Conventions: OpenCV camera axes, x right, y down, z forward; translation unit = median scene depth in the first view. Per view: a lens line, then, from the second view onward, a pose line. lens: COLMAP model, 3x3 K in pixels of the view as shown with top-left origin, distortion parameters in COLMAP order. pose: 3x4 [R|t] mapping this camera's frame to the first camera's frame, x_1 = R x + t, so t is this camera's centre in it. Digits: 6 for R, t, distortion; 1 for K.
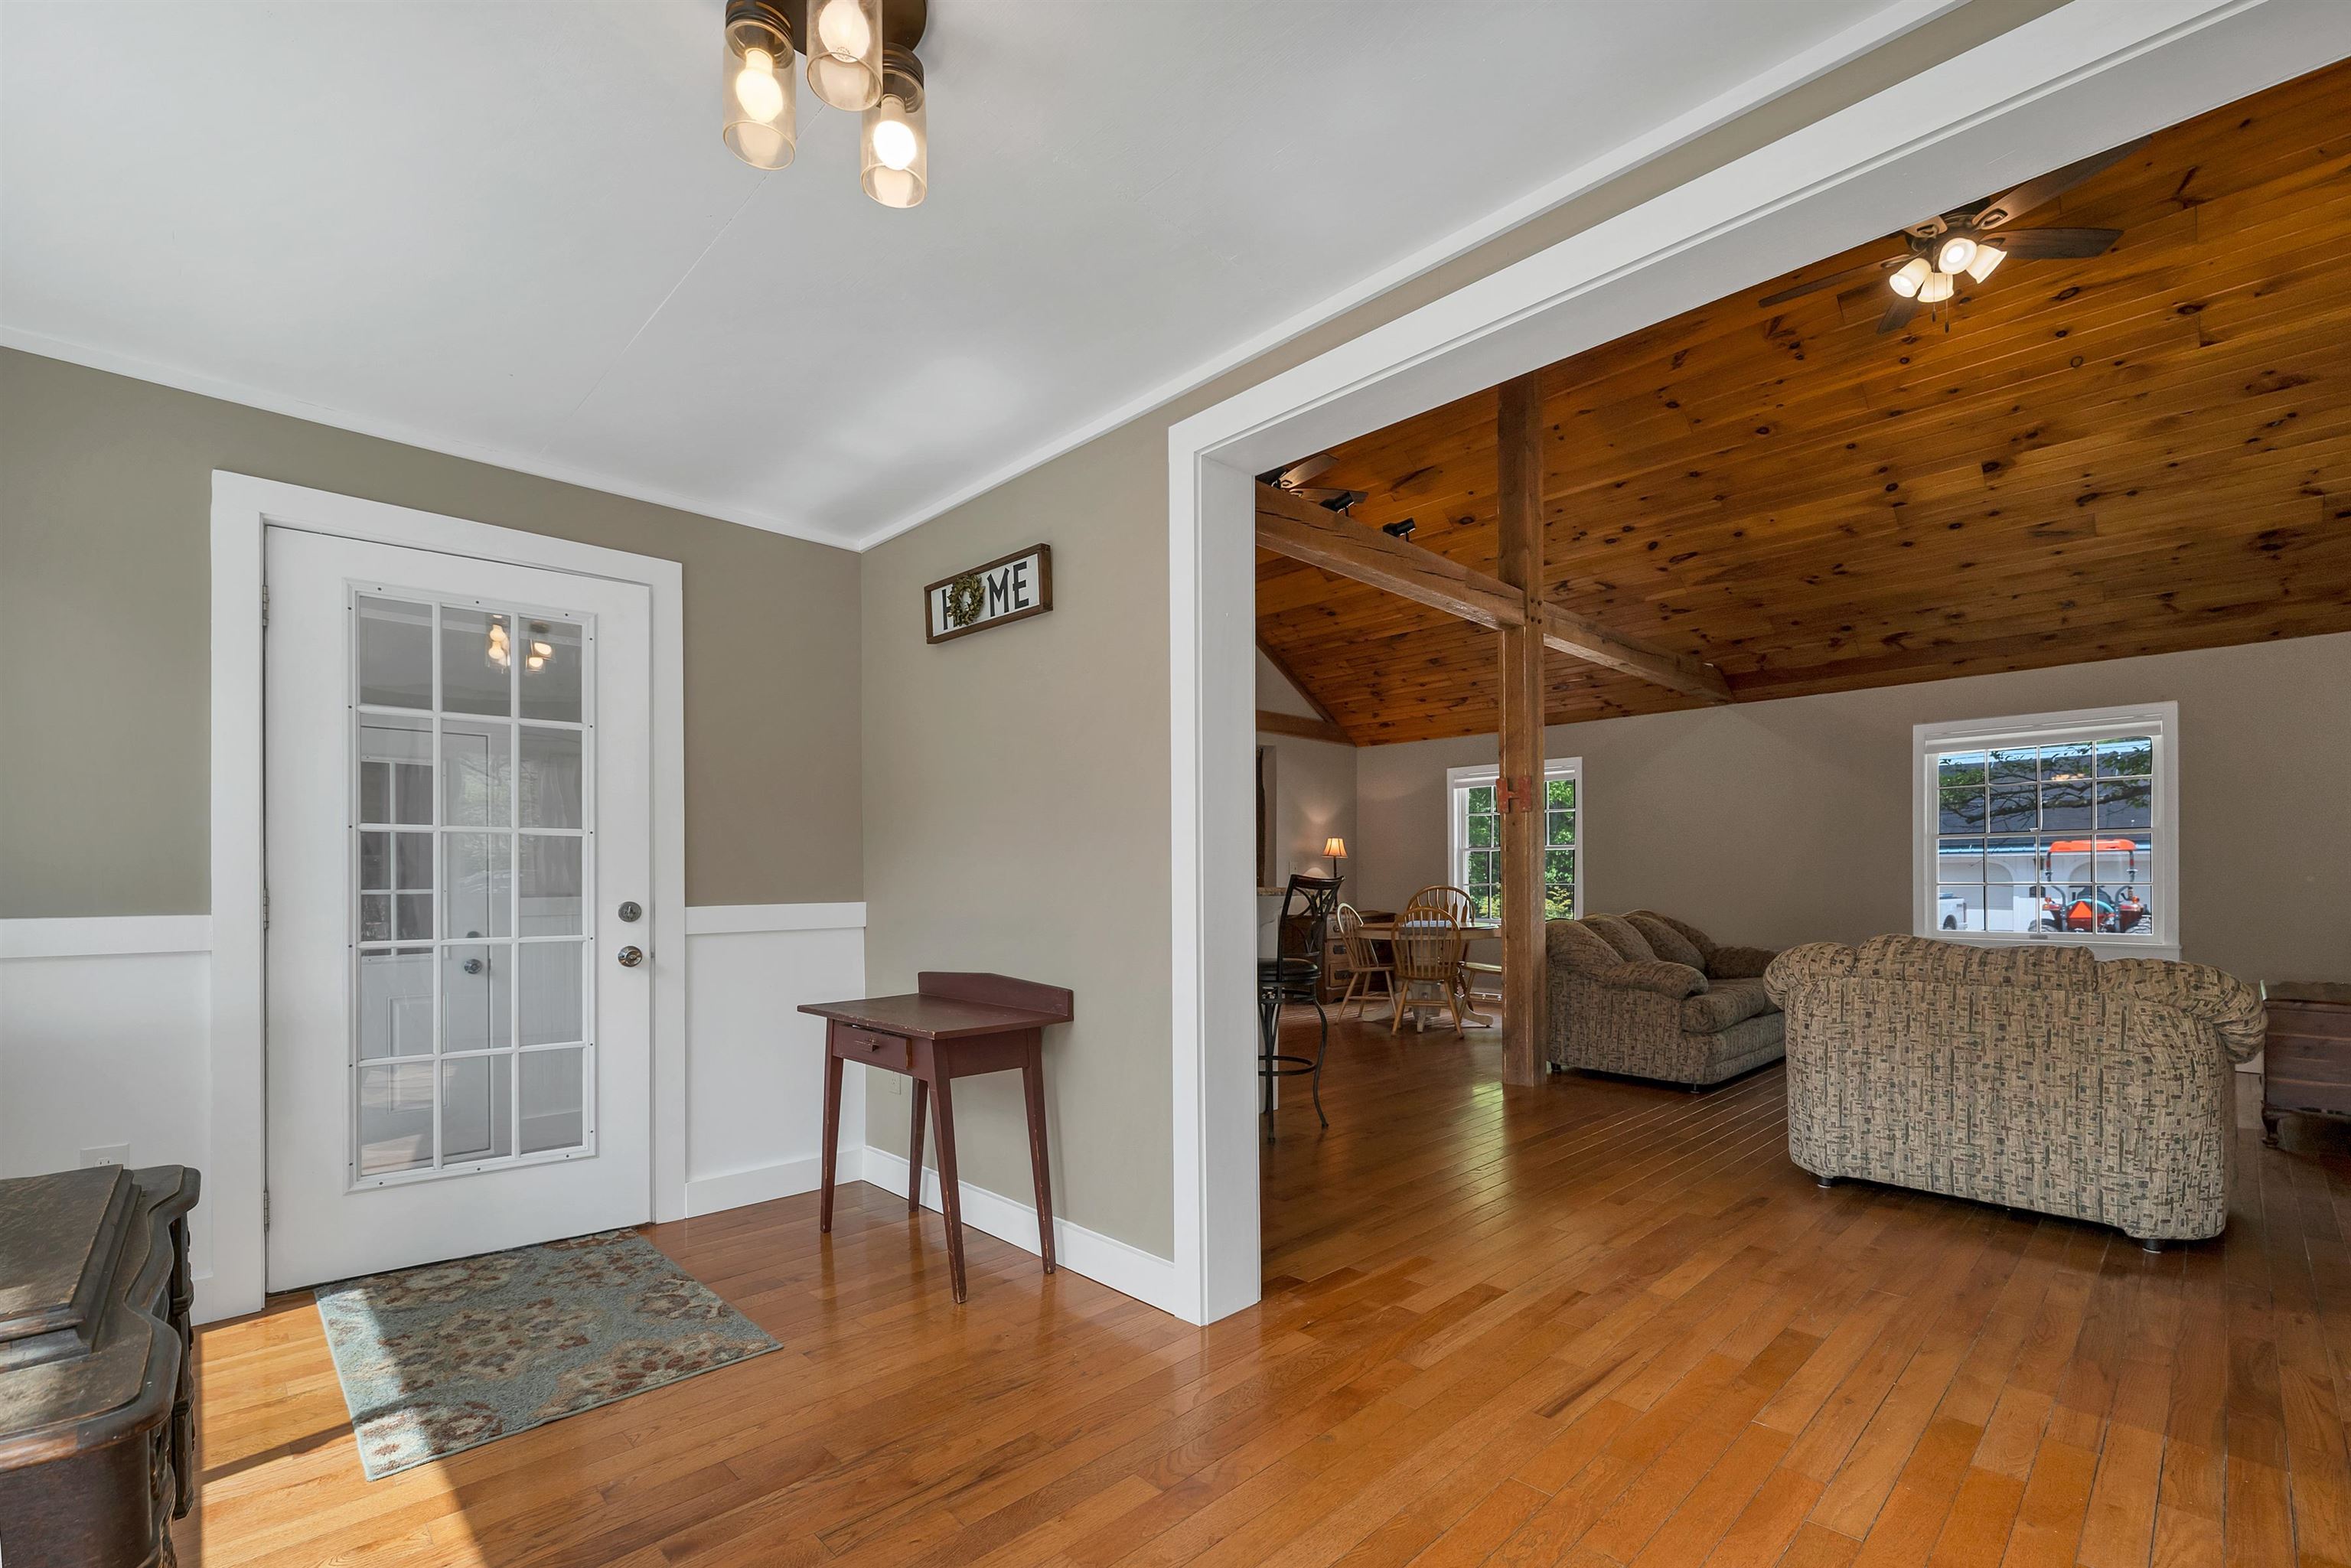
lens RADIAL K [[1009.7, 0, 1181.4], [0, 1009.7, 878.3], [0, 0, 1]] dist [0.000267, 0.000197]
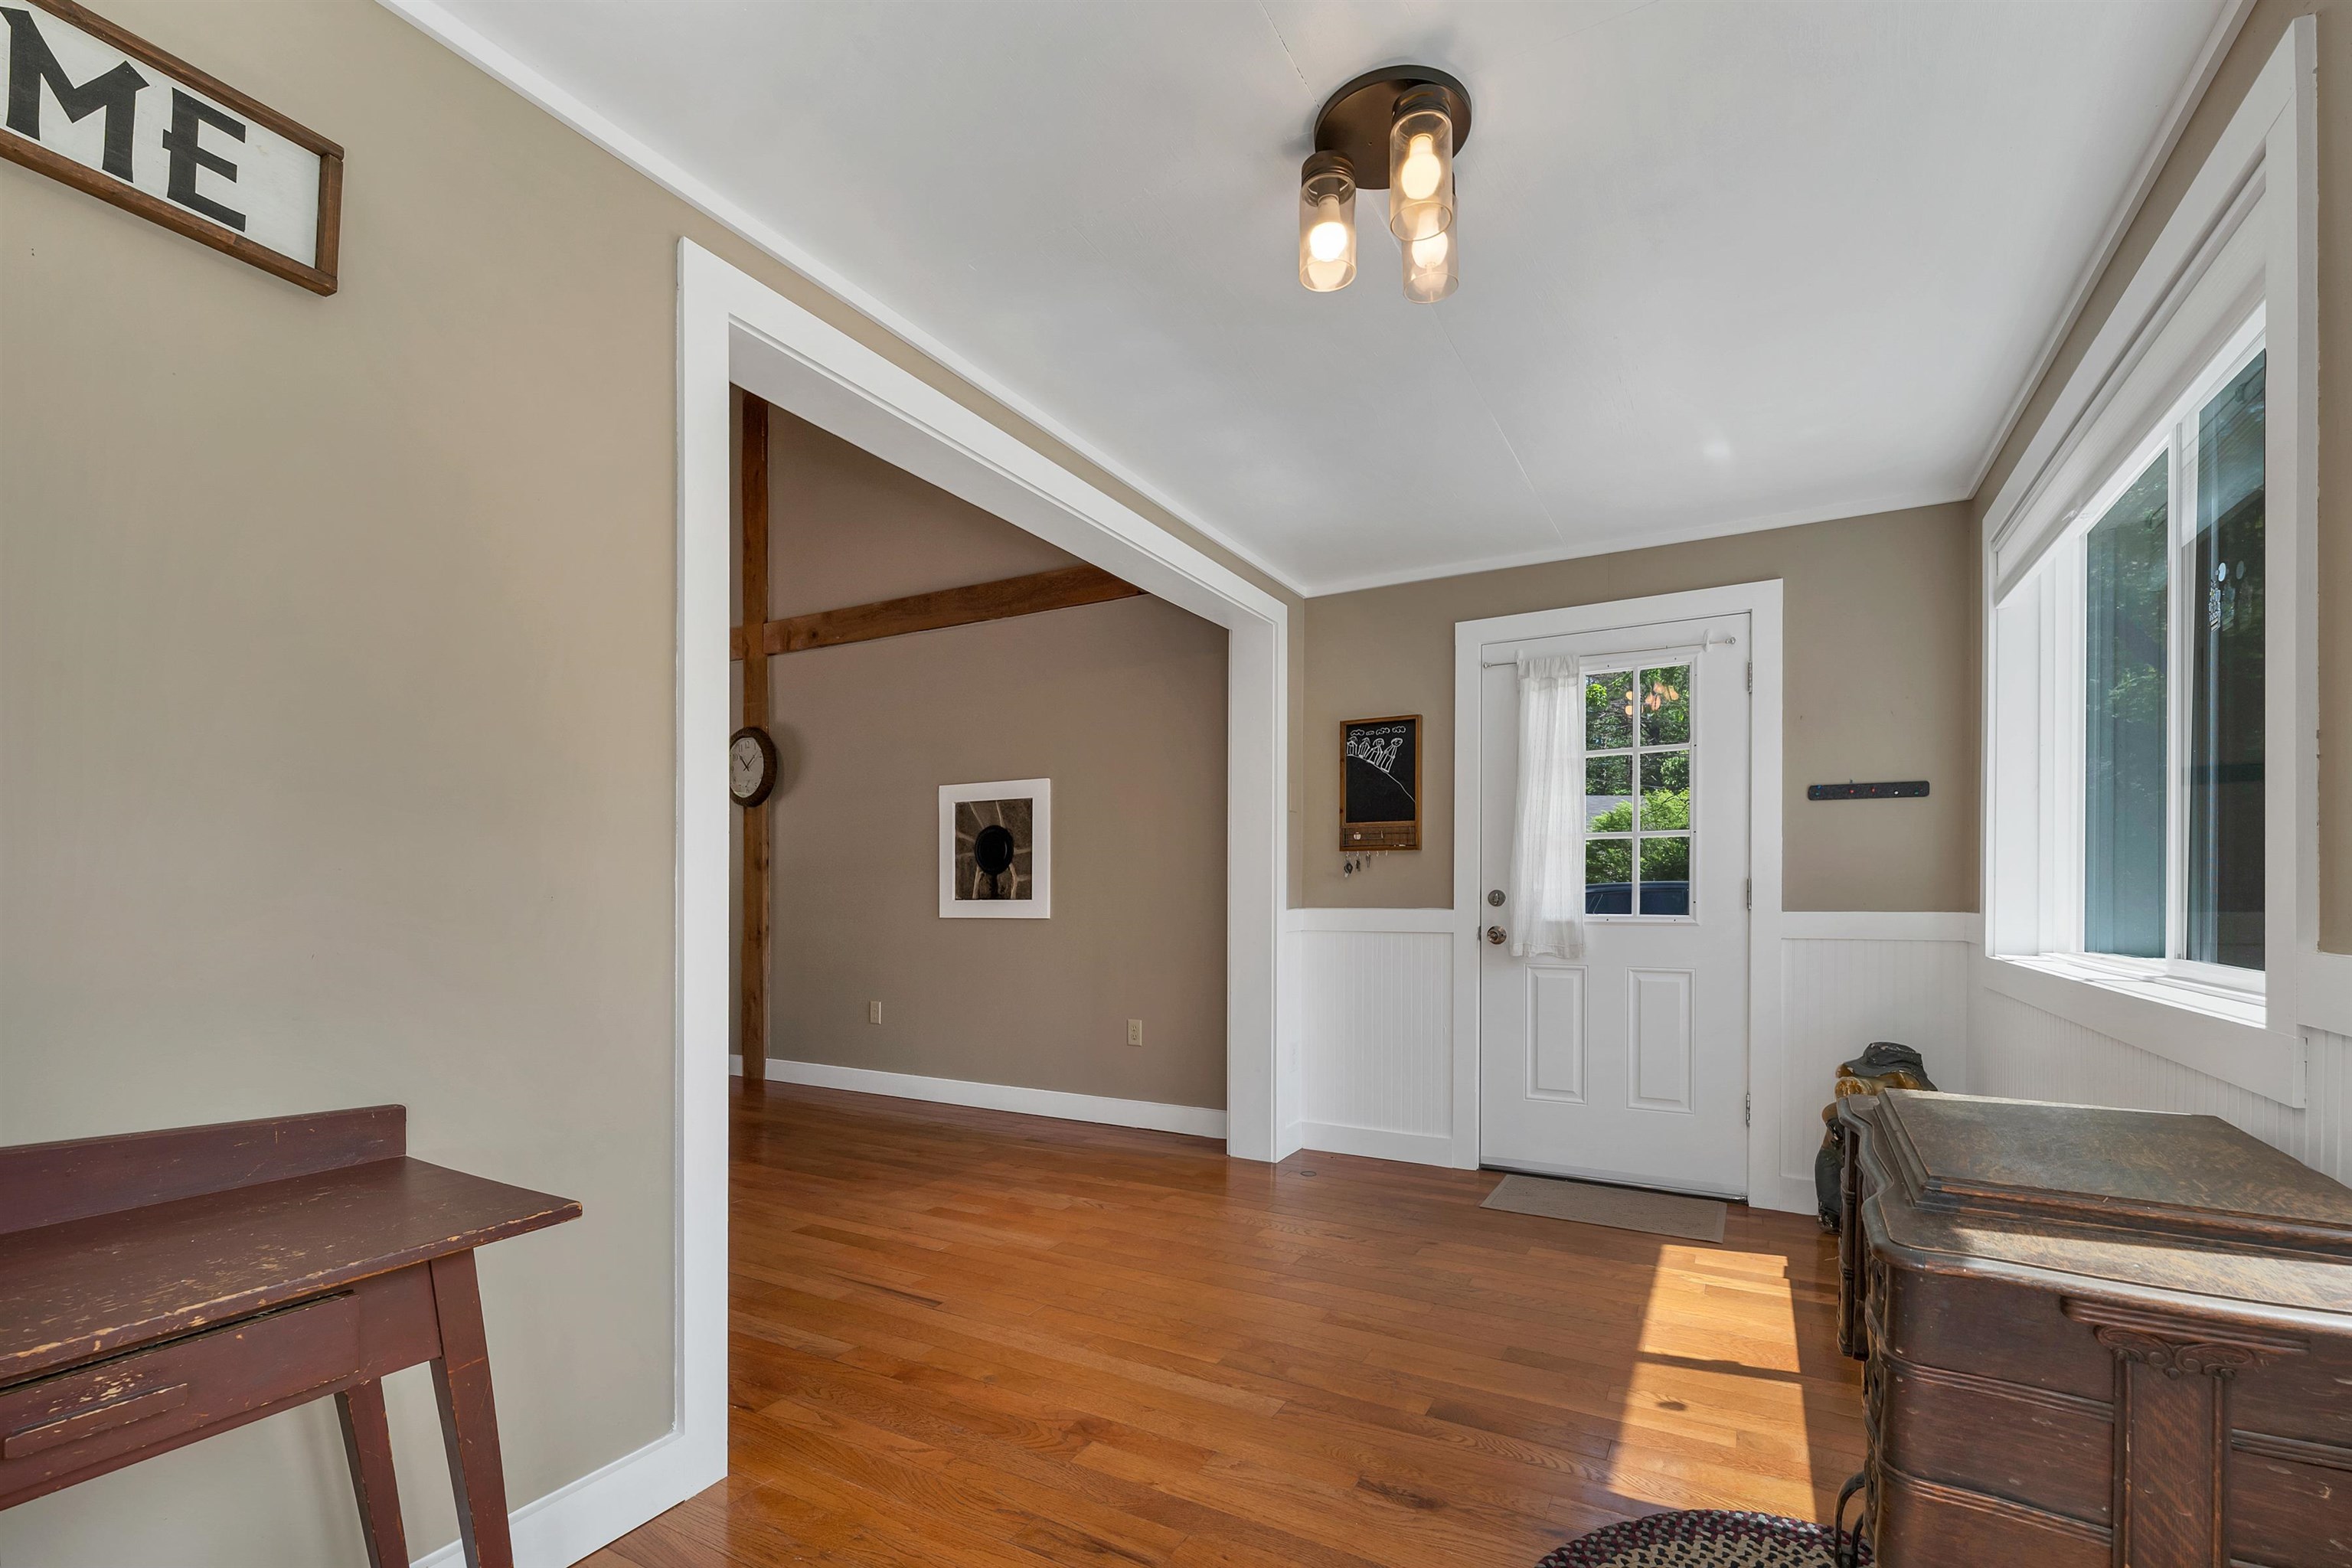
lens RADIAL K [[1010.2, 0, 1181.9], [0, 1010.2, 878.4], [0, 0, 1]] dist [0.000267, 0.000197]
pose [[-0.288509, 0.013555, 0.957381, -0.360546], [-0.005957, 0.999855, -0.015951, 0.002499], [-0.957459, -0.010305, -0.288386, 0.402006]]
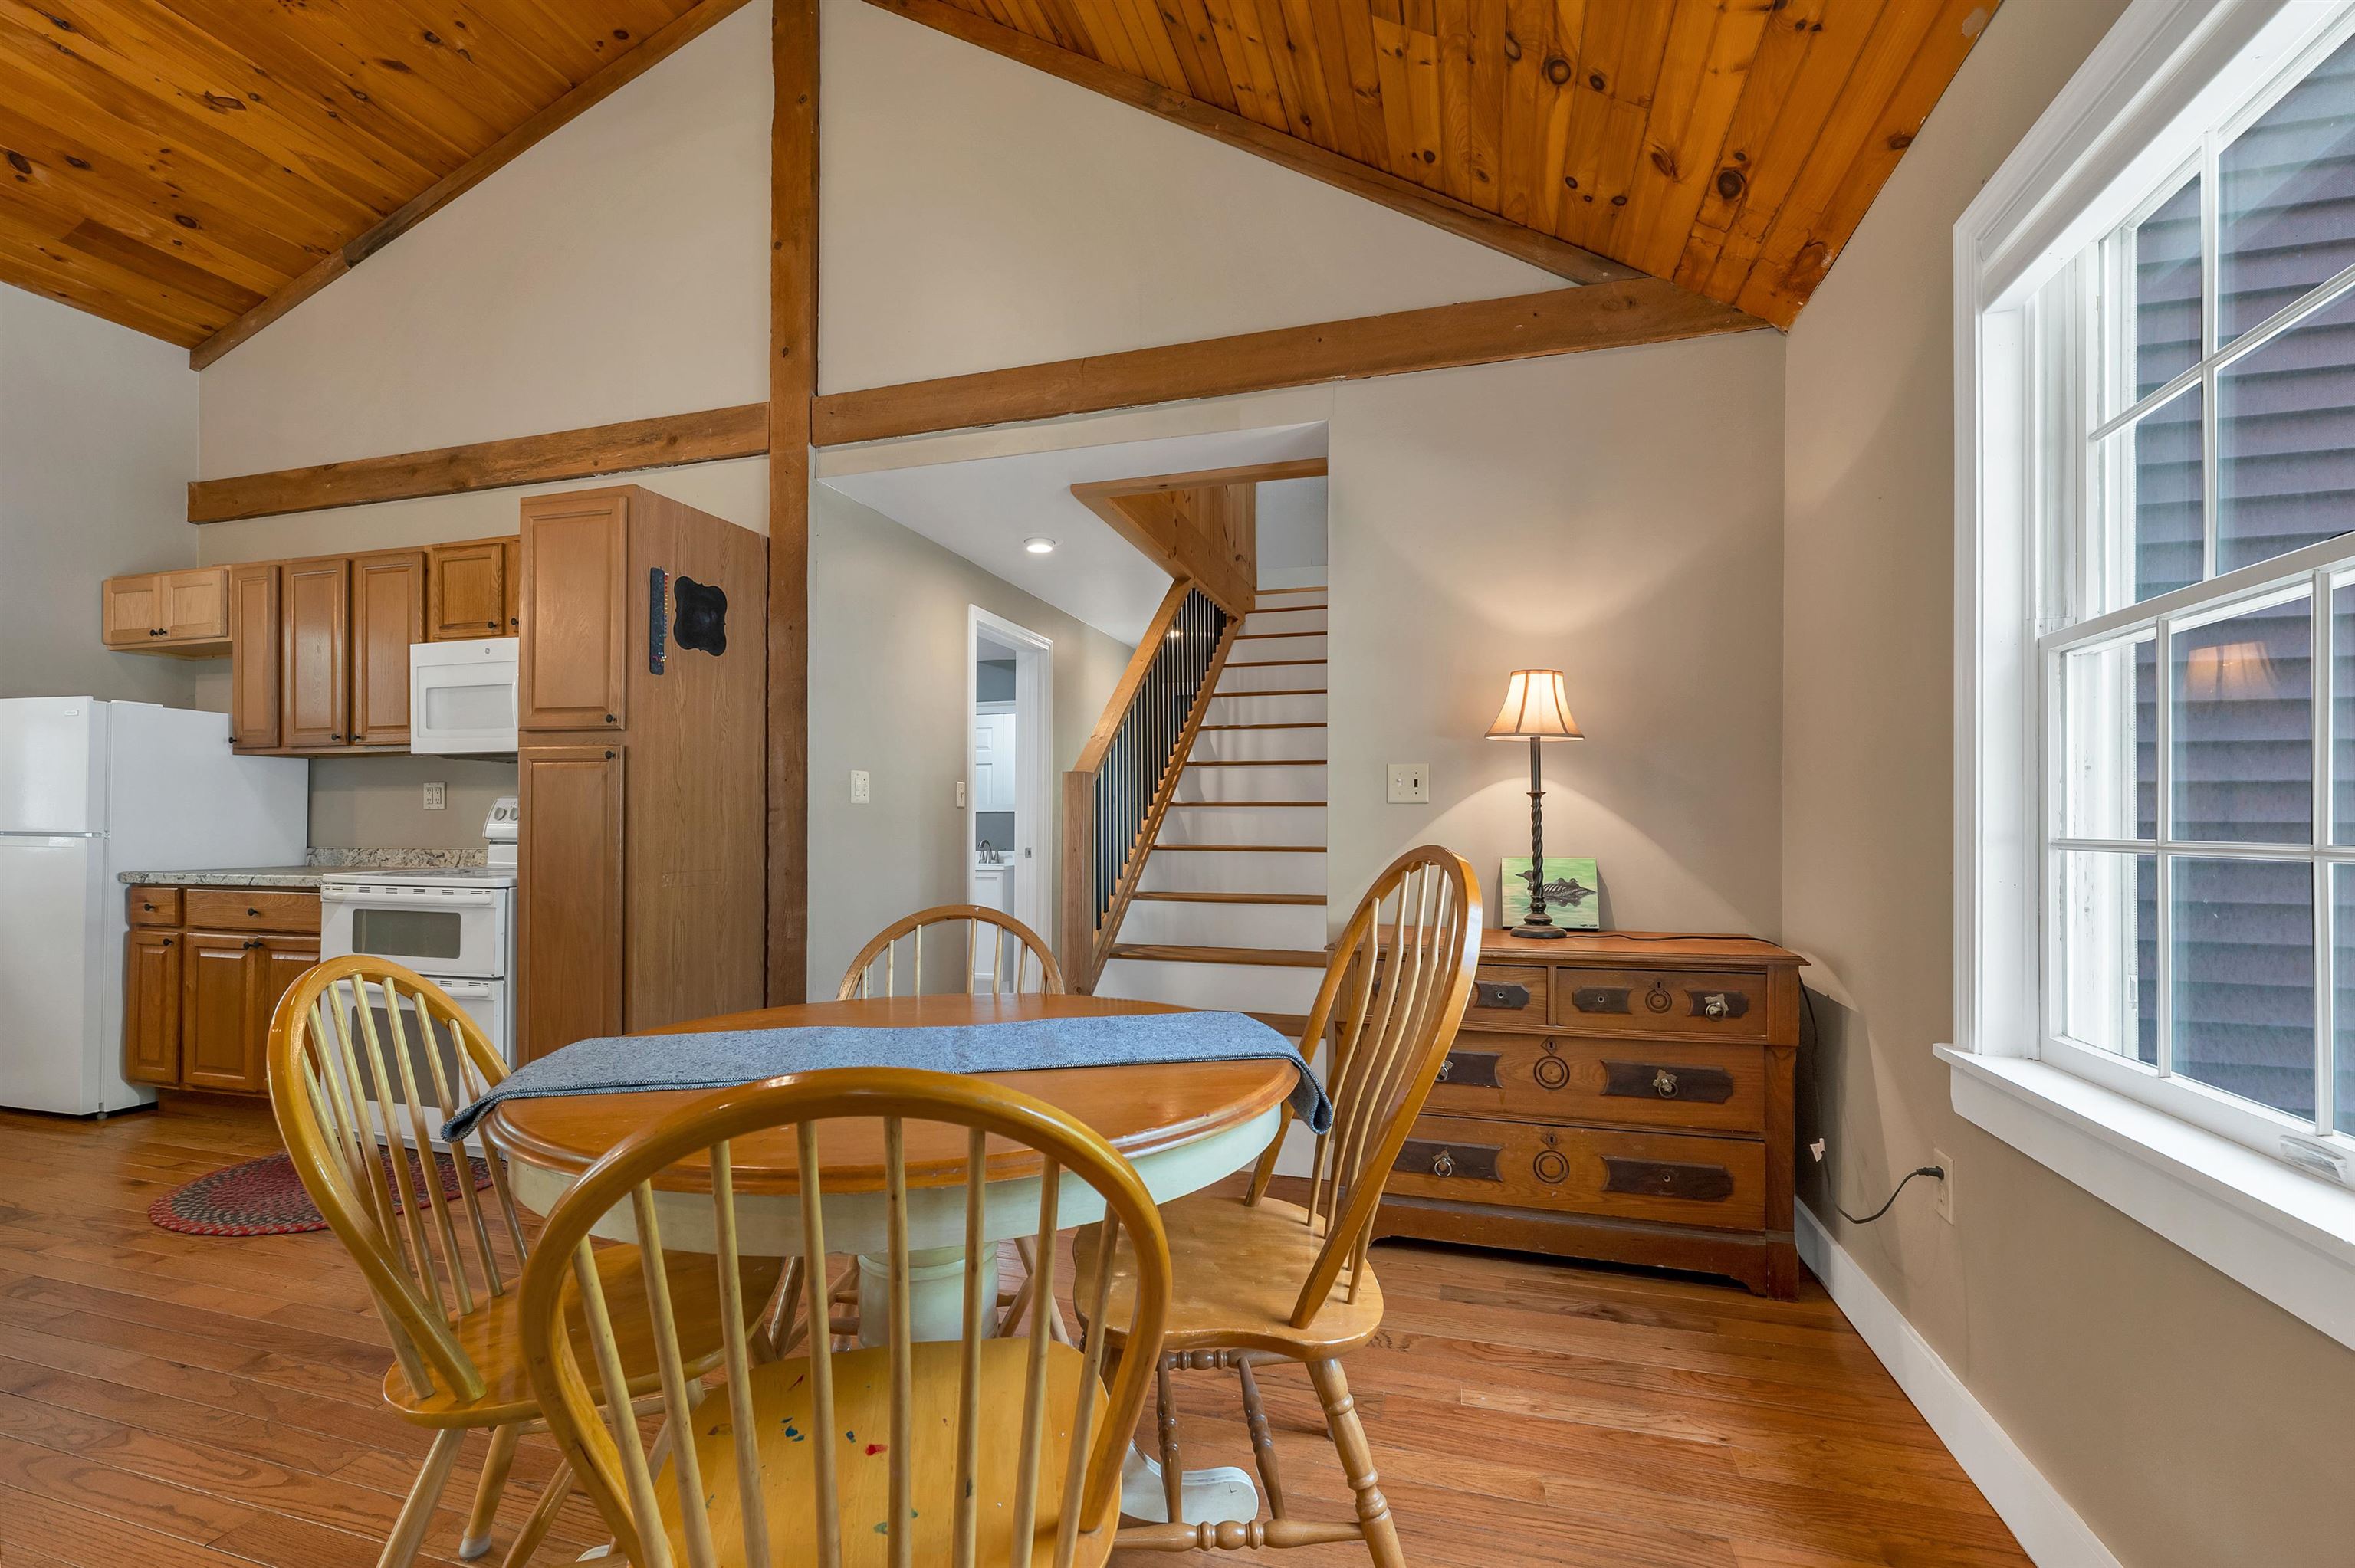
lens RADIAL K [[992.1, 0, 1177.8], [0, 992.1, 821.6], [0, 0, 1]] dist [-0.000665, 0.000033]
pose [[0.491712, -0.000140, -0.870758, 0.610651], [-0.000741, 1.000000, -0.000579, 0.004302], [0.870757, 0.000929, 0.491712, 1.358367]]
